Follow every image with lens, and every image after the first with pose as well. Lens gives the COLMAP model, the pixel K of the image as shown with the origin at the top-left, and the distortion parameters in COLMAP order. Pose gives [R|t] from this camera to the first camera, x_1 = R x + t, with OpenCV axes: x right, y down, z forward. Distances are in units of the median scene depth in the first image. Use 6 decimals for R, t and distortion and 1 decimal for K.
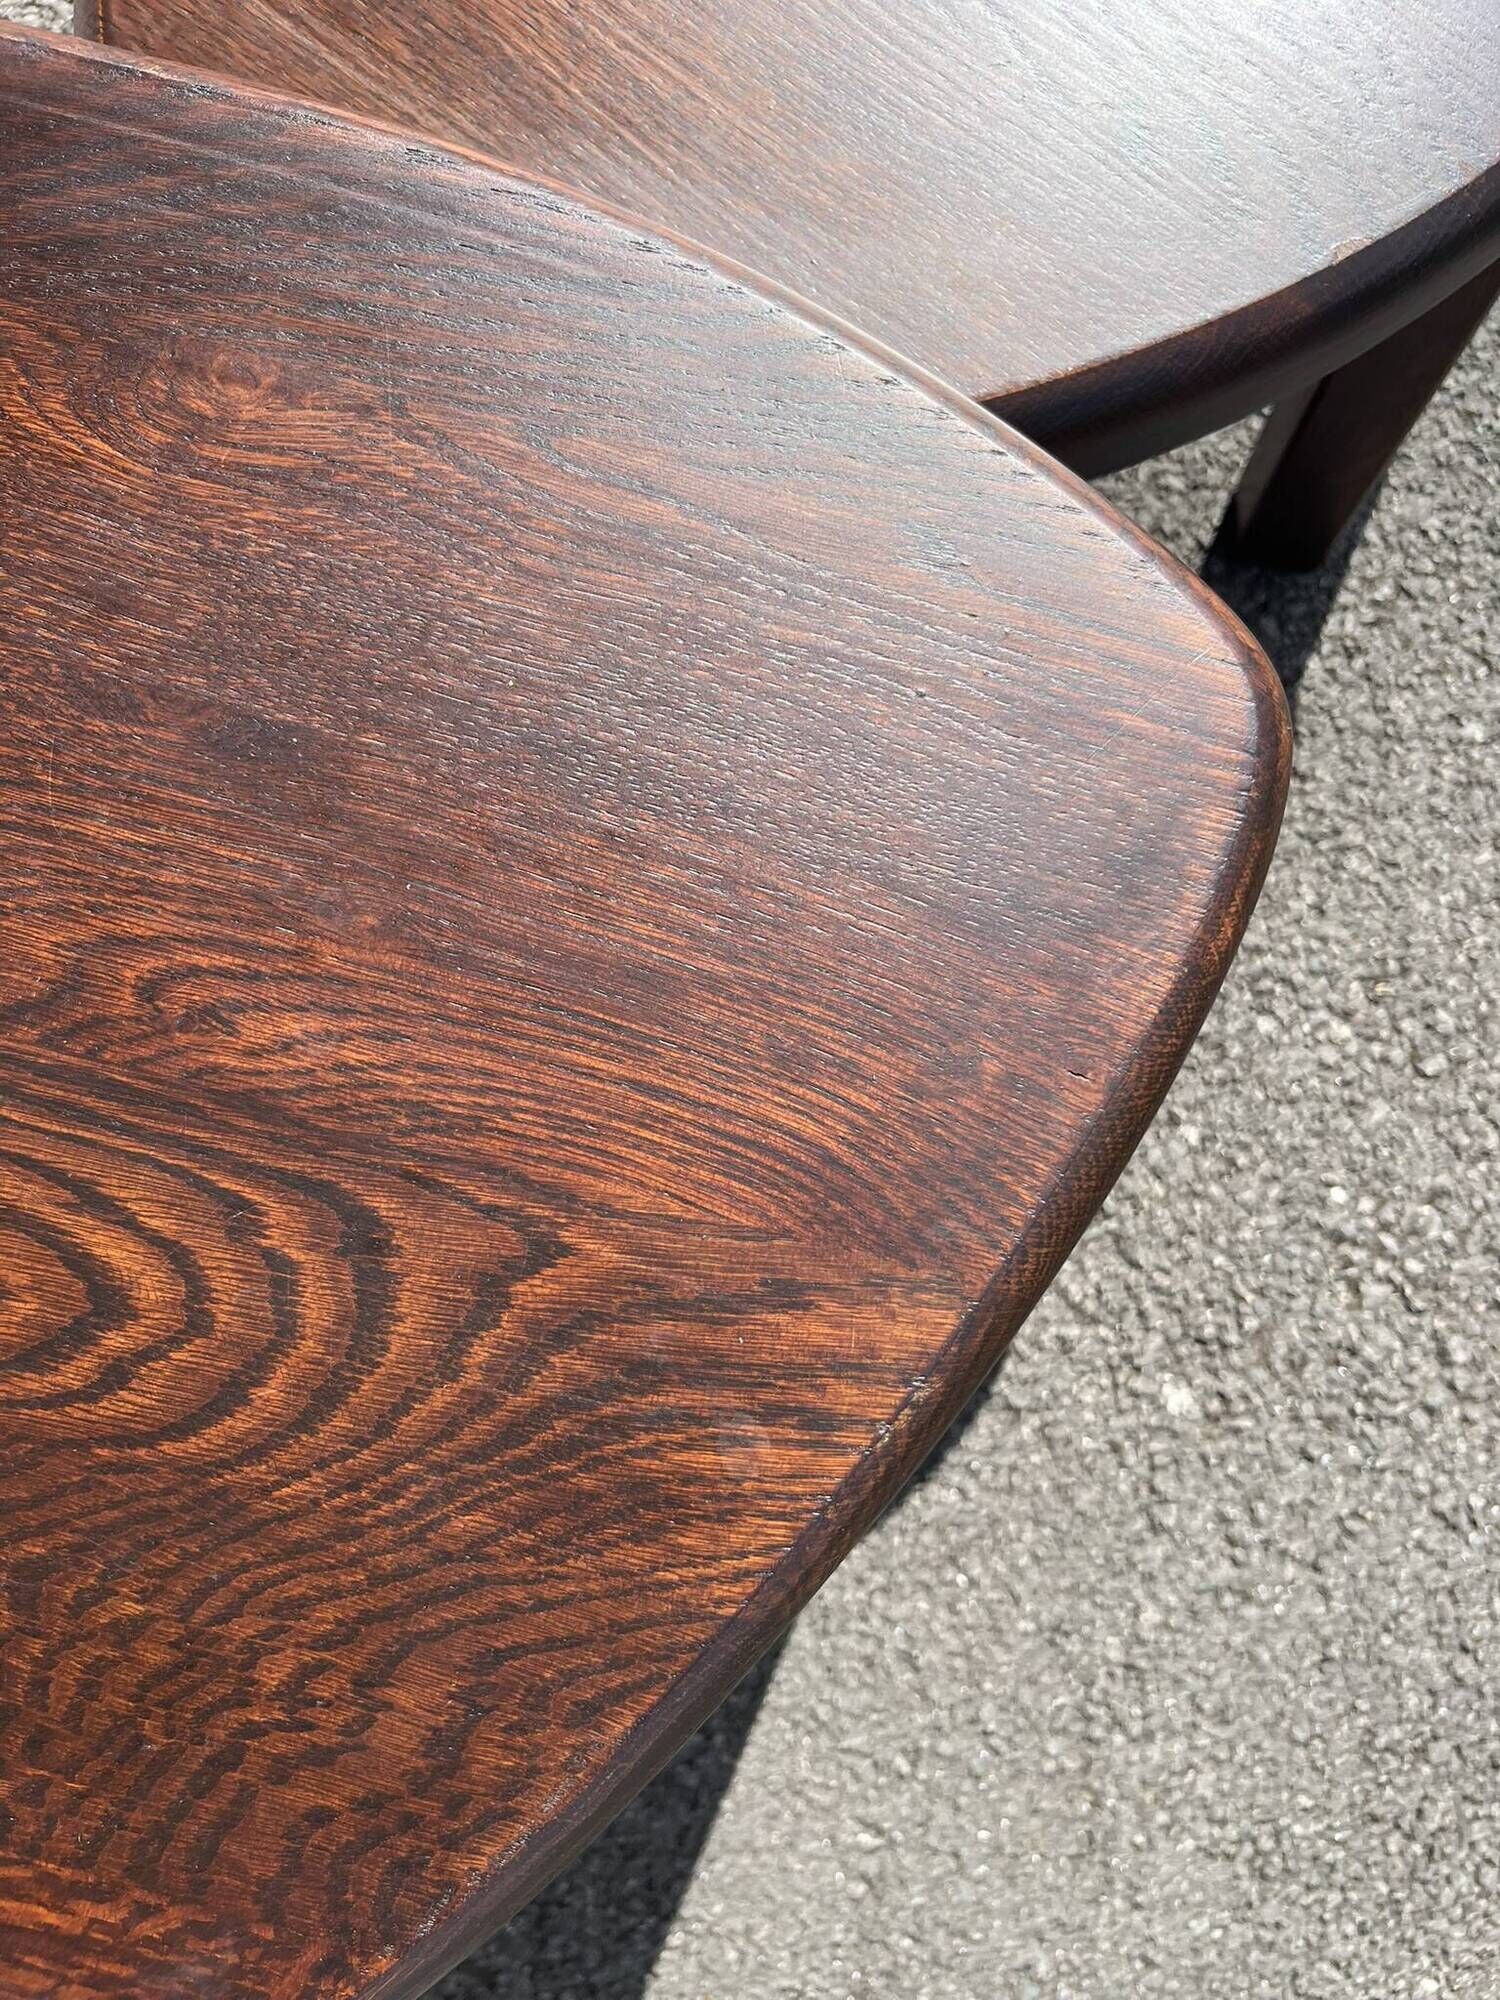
lens RADIAL K [[1522.1, 0, 780.7], [0, 1522.1, 1017.8], [0, 0, 1]] dist [0.052795, -0.089304]
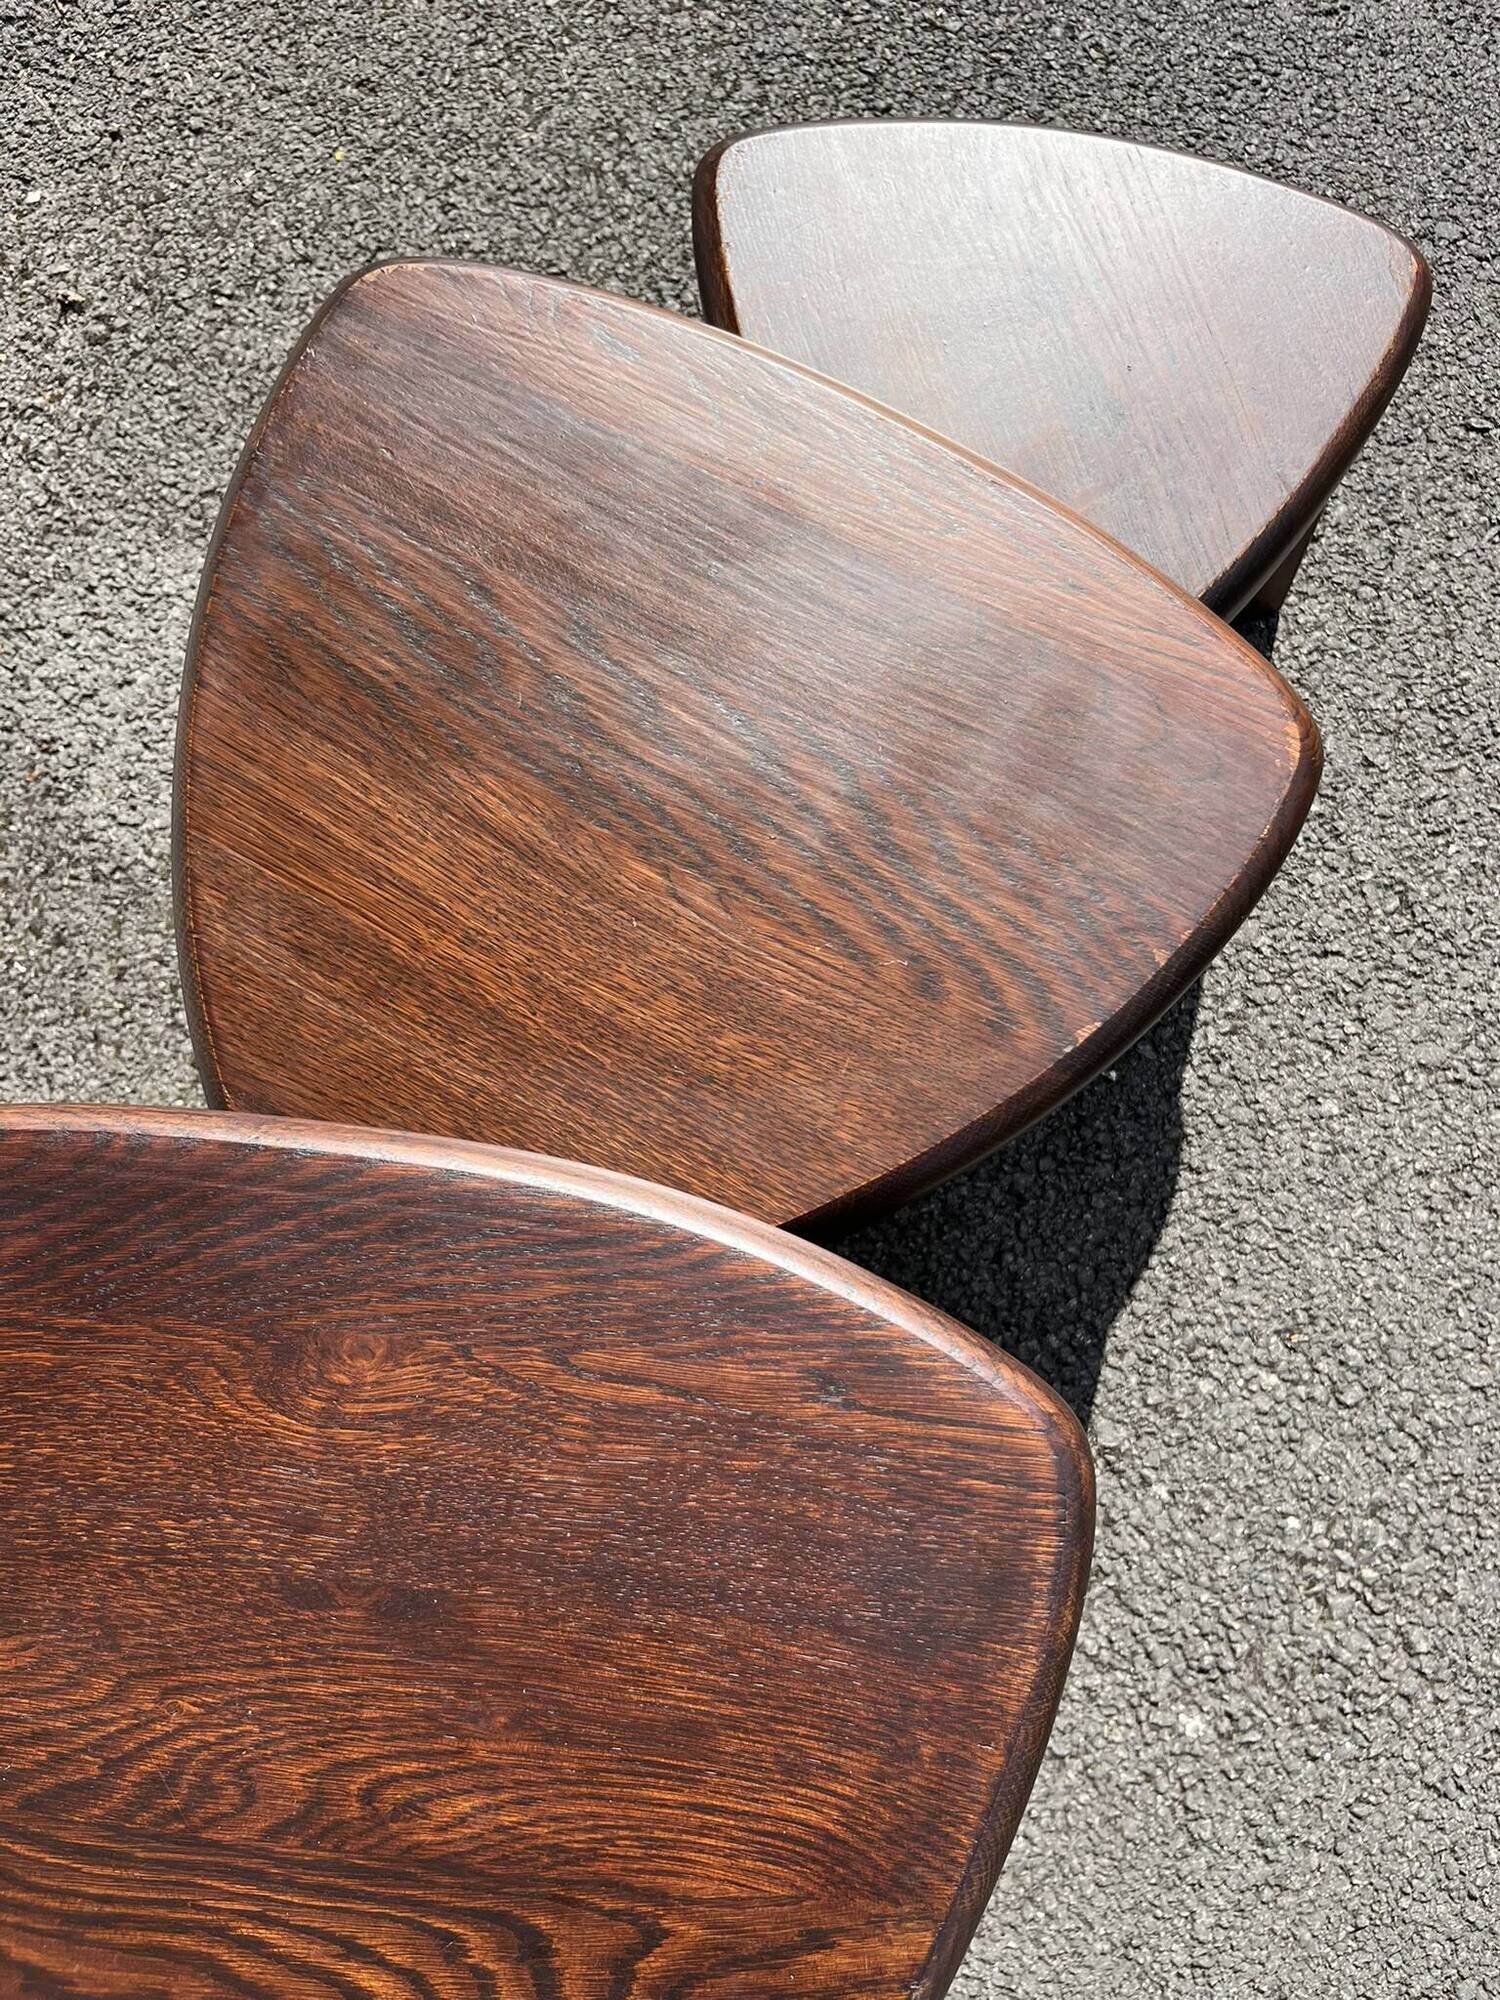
lens RADIAL K [[1522.1, 0, 787.2], [0, 1522.1, 1016.3], [0, 0, 1]] dist [0.052795, -0.089304]
pose [[0.984545, -0.174507, -0.014753, 0.064480], [0.172571, 0.981060, -0.087976, -0.240269], [0.029826, 0.084070, 0.996013, -0.237302]]
